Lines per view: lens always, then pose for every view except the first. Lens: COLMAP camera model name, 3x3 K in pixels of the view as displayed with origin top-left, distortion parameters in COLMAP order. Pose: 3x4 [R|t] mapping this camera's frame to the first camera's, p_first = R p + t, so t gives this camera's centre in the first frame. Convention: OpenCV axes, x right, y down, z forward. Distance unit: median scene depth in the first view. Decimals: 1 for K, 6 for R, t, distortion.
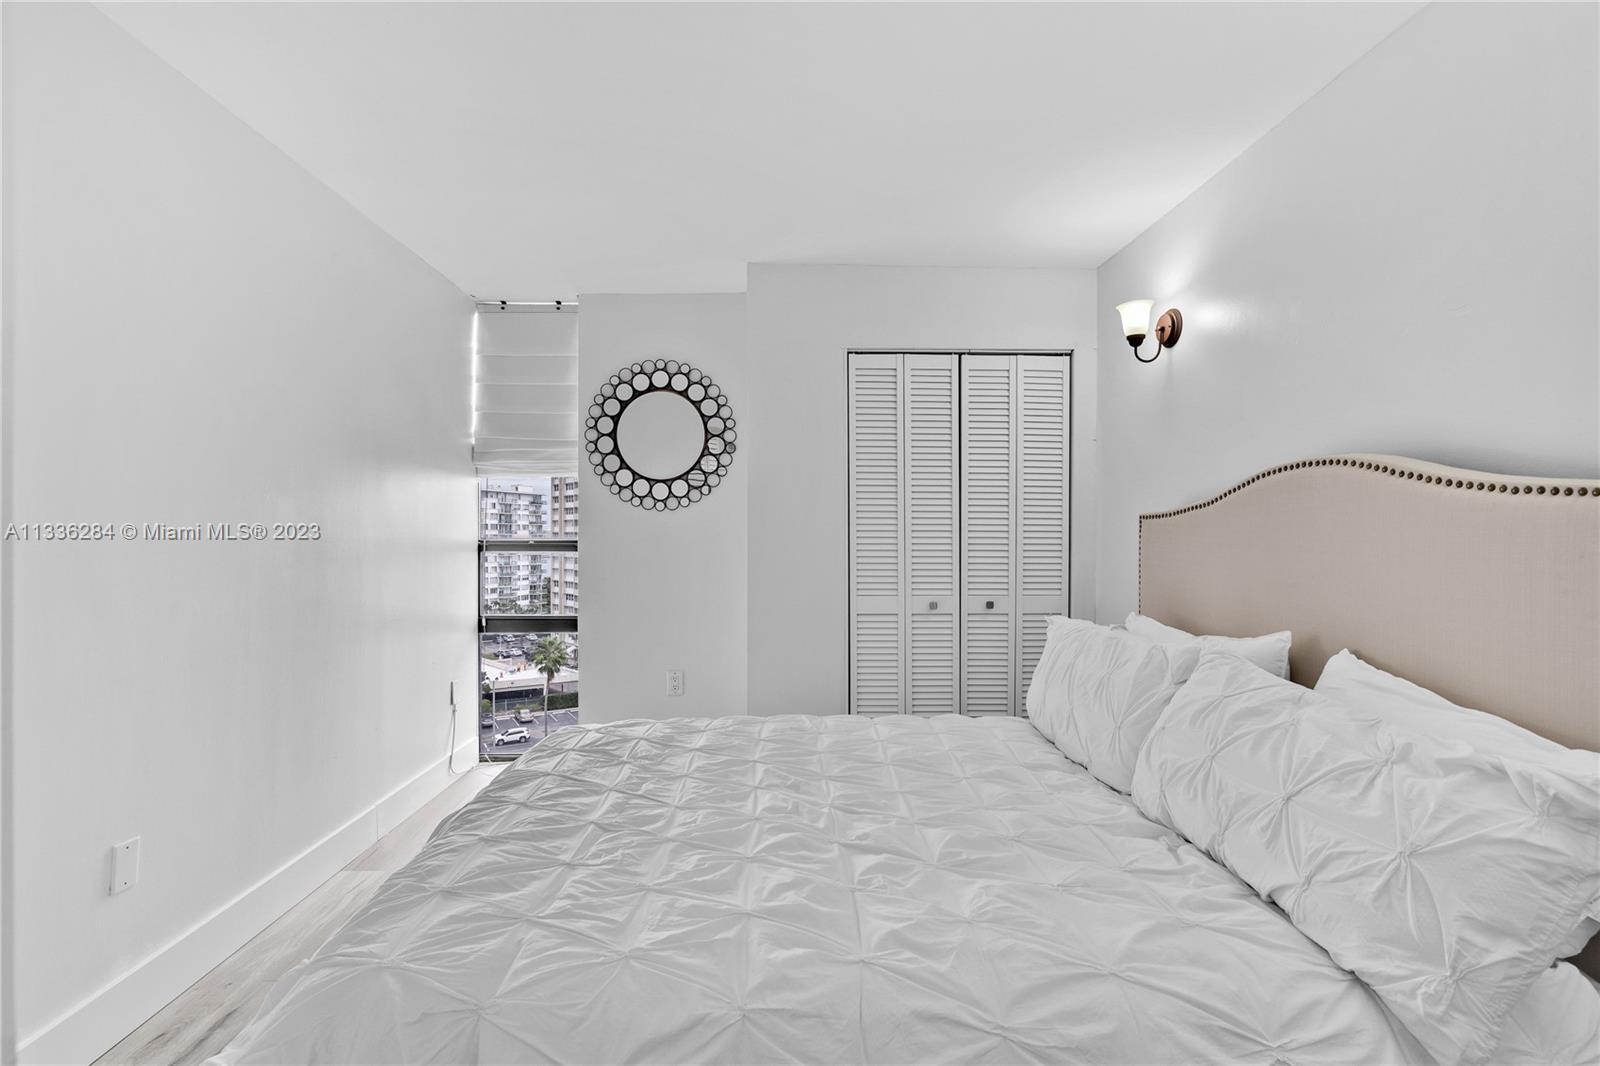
lens RADIAL K [[737.0, 0, 796.0], [0, 737.0, 543.2], [0, 0, 1]] dist [-0.002946, 0.002021]
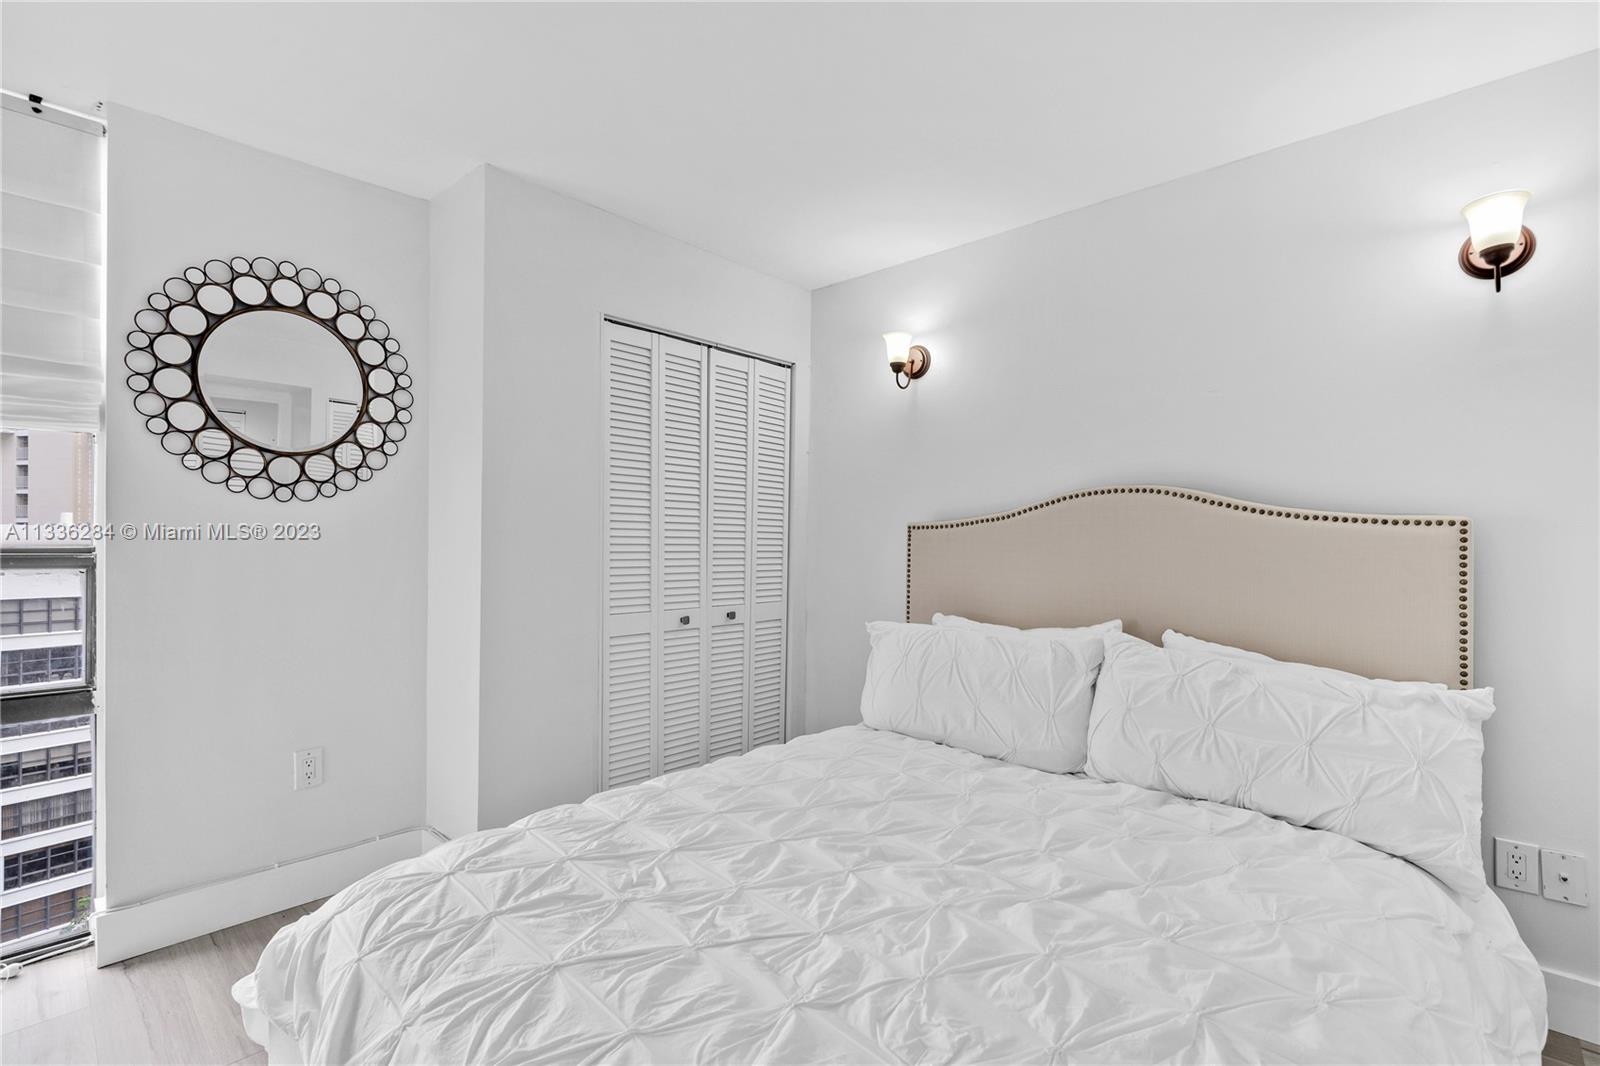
lens RADIAL K [[737.0, 0, 755.7], [0, 737.0, 545.1], [0, 0, 1]] dist [-0.002946, 0.002021]
pose [[0.706205, 0.001001, 0.708007, -0.346911], [0.001317, 0.999995, -0.002726, -0.004347], [-0.708007, 0.002858, 0.706200, 0.270606]]
